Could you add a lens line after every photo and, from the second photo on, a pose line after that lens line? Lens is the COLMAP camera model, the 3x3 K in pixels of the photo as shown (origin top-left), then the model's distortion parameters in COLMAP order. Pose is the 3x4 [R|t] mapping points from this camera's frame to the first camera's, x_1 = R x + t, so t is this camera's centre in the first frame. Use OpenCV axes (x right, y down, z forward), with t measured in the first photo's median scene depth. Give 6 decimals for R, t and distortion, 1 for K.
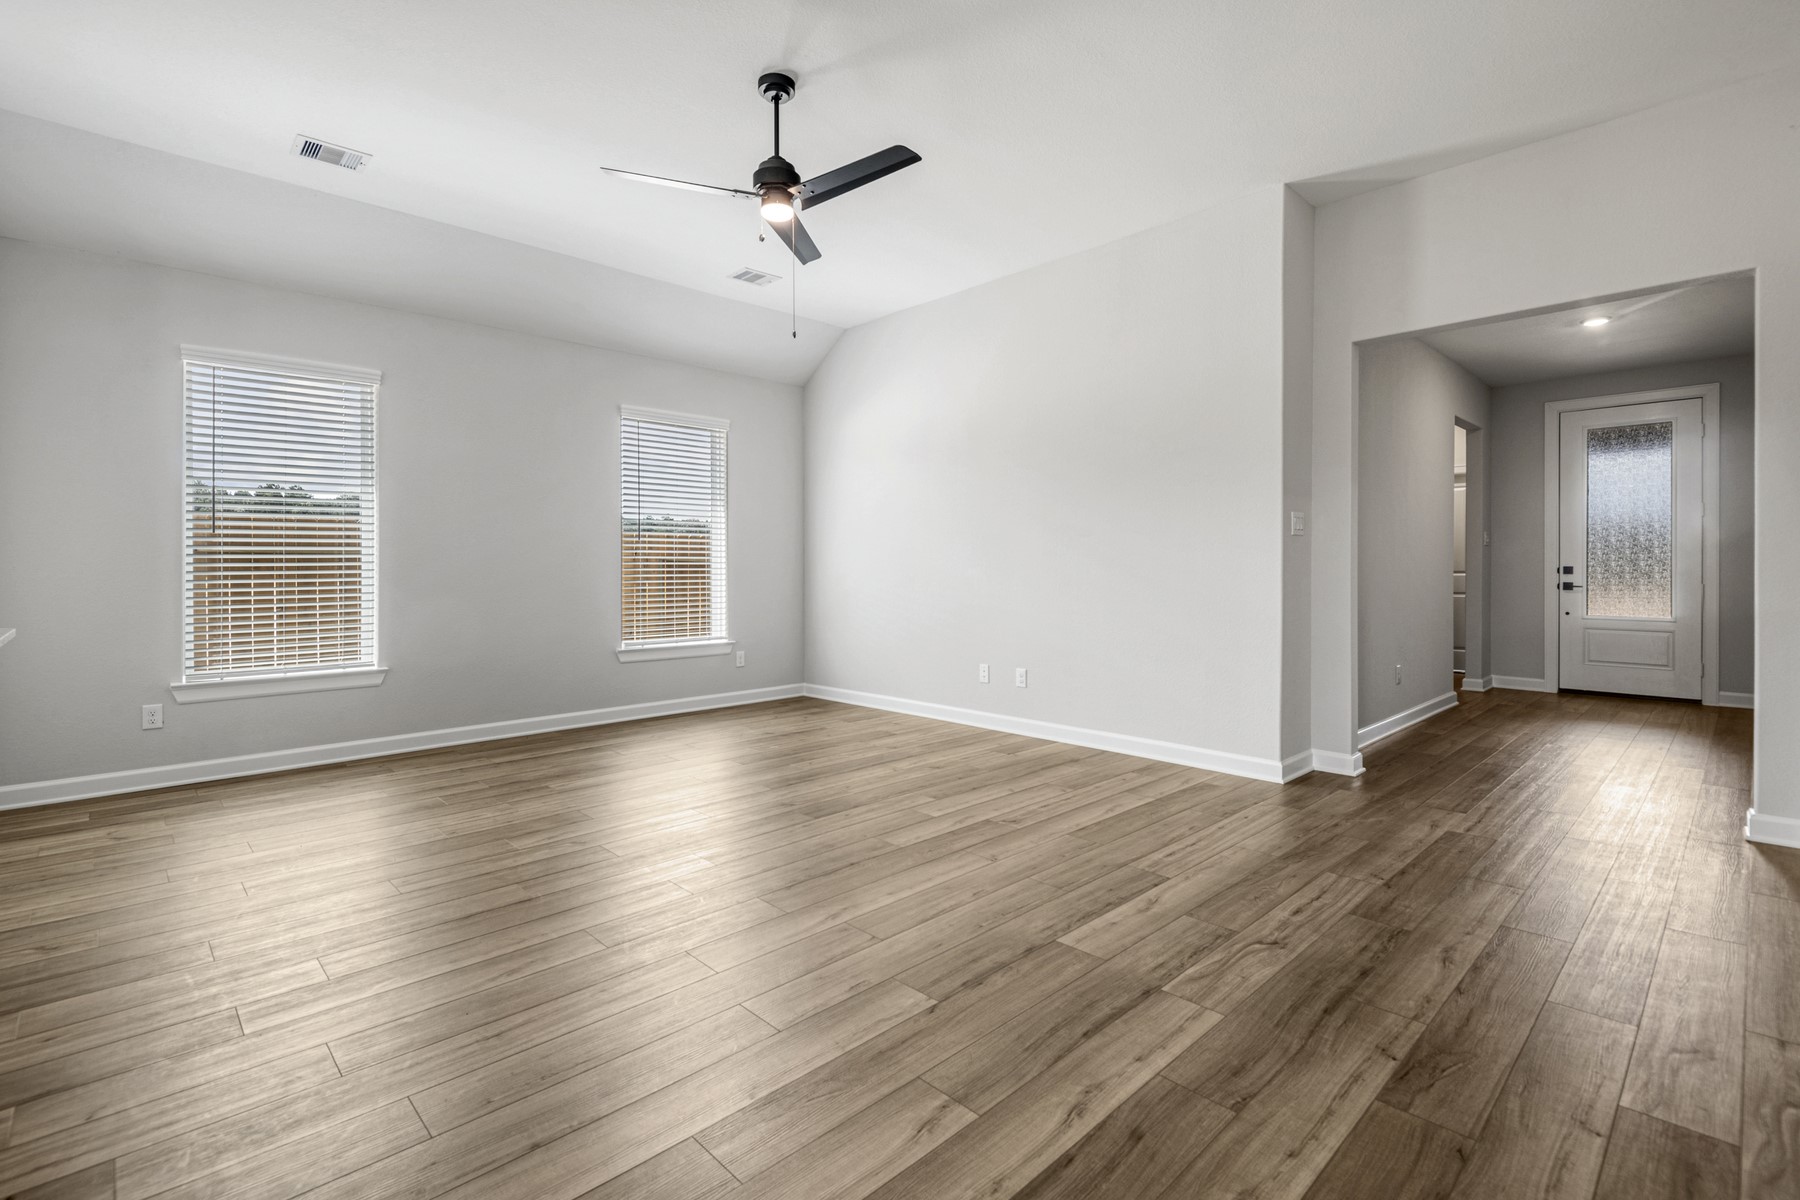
lens RADIAL K [[837.8, 0, 898.5], [0, 837.8, 574.1], [0, 0, 1]] dist [0.020054, -0.000433]
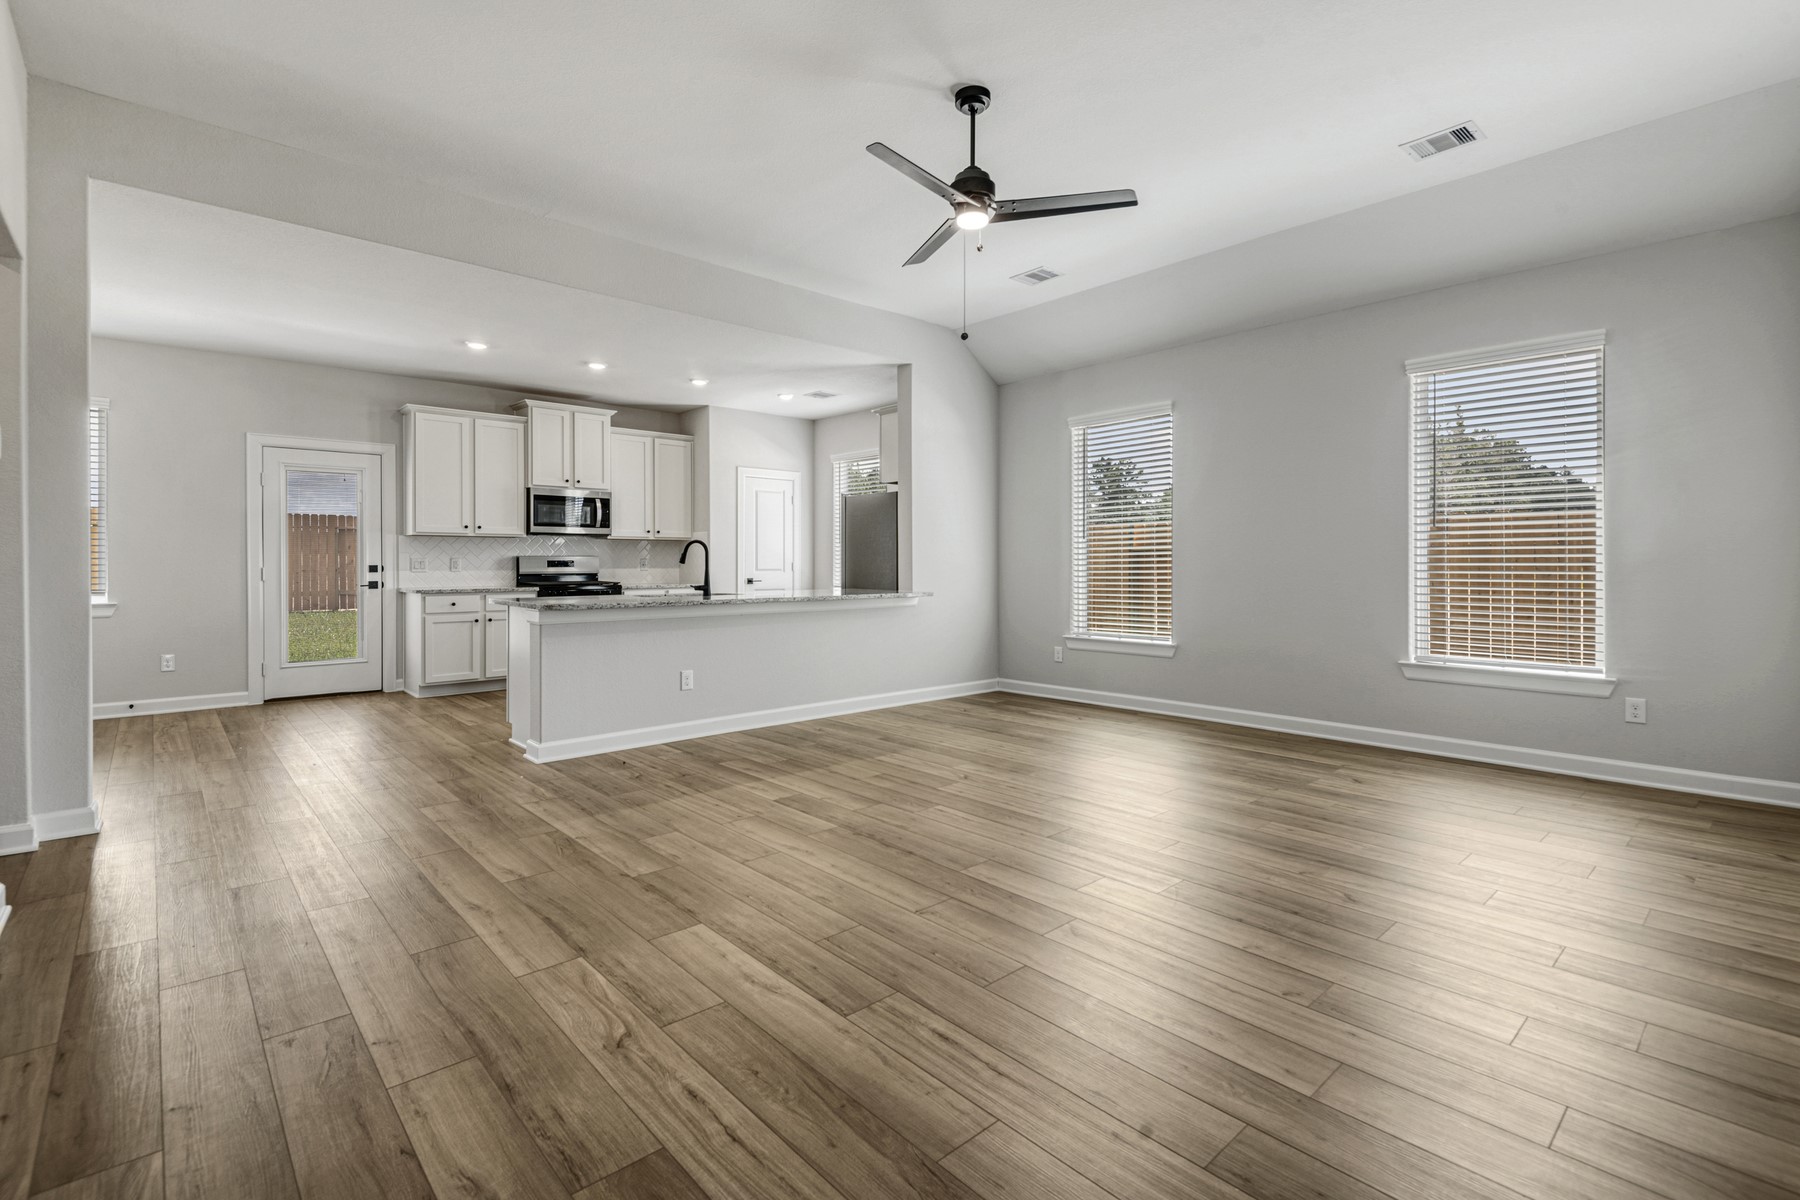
lens RADIAL K [[837.8, 0, 898.5], [0, 837.8, 574.1], [0, 0, 1]] dist [0.020054, -0.000433]
pose [[-0.050879, 0.016129, -0.998575, 0.972492], [-0.005233, 0.999852, 0.016416, -0.012892], [0.998691, 0.006061, -0.050787, 1.041360]]
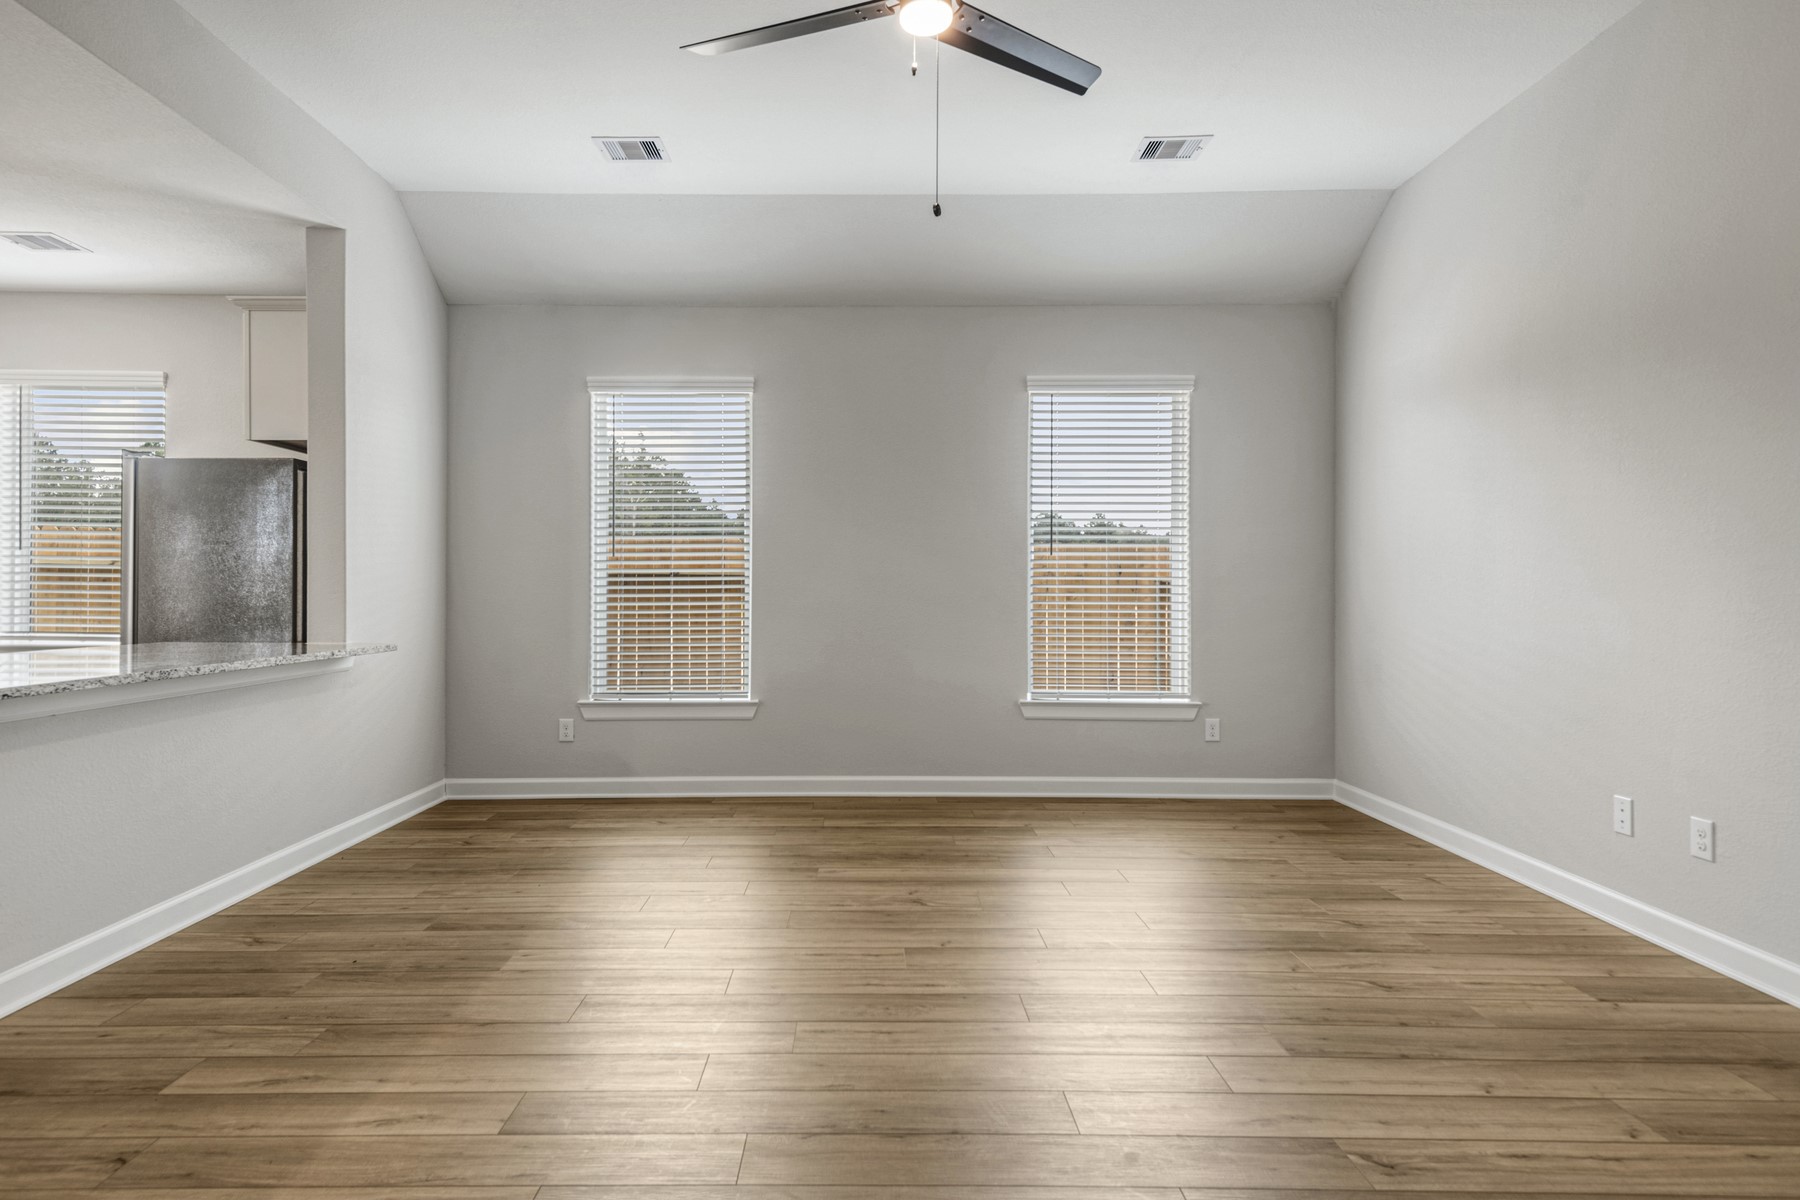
lens RADIAL K [[1013.6, 0, 878.4], [0, 1013.6, 581.0], [0, 0, 1]] dist [0.063248, -0.030027]
pose [[0.708835, -0.001956, -0.705372, 0.412929], [-0.009287, 0.999884, -0.012105, -0.009511], [0.705313, 0.015131, 0.708734, 0.503143]]
